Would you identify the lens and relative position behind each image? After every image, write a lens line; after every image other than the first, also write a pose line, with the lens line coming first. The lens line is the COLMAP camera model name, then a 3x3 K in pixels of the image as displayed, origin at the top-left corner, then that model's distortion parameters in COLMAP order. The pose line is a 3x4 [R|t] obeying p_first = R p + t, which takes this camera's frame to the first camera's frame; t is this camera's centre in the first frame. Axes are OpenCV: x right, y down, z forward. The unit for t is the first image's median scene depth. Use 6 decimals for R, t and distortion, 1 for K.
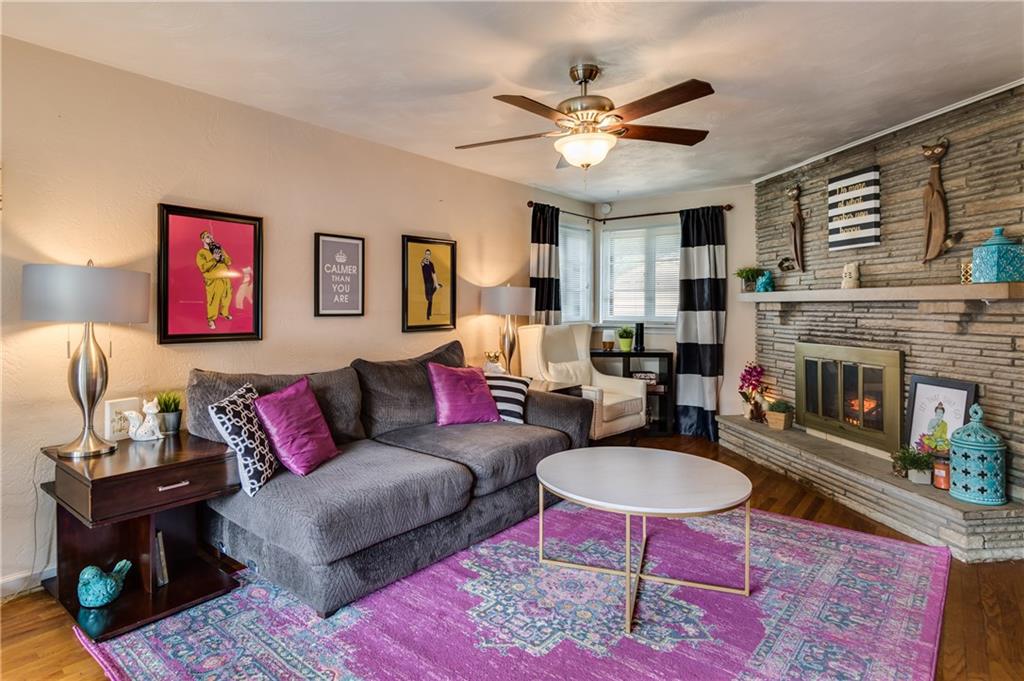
lens RADIAL K [[561.6, 0, 480.7], [0, 561.6, 316.9], [0, 0, 1]] dist [0.002690, 0.000696]
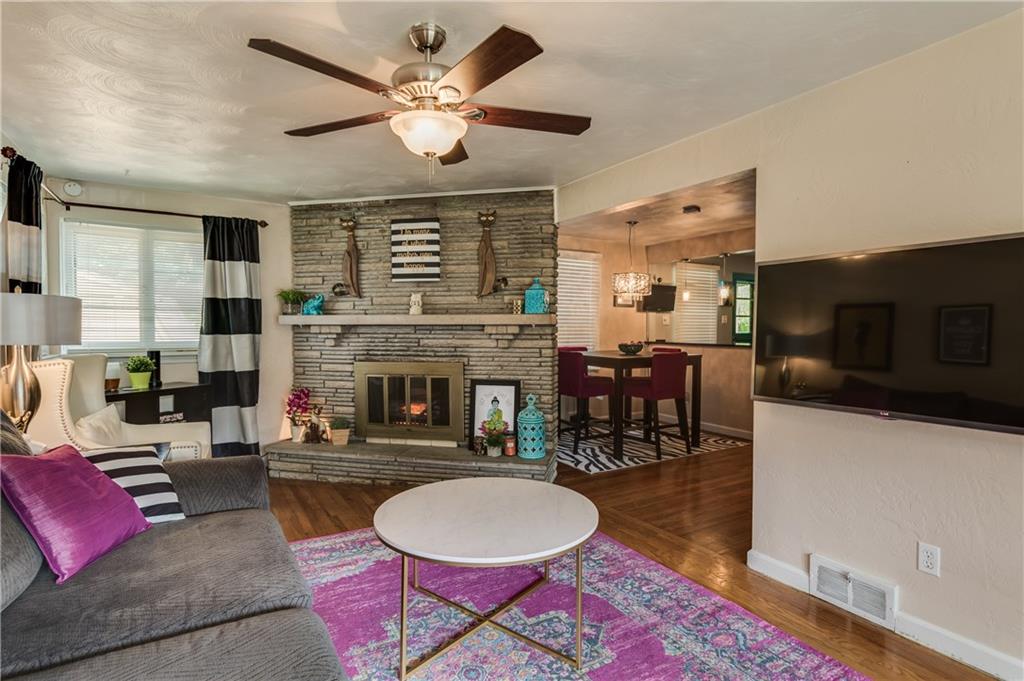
lens RADIAL K [[512.4, 0, 512.0], [0, 512.4, 340.5], [0, 0, 1]] dist [0.001090, 0.000130]
pose [[0.322093, -0.022544, 0.946439, -0.318893], [0.018418, 0.999676, 0.017544, -0.009399], [-0.946529, 0.011781, 0.322405, 0.440449]]
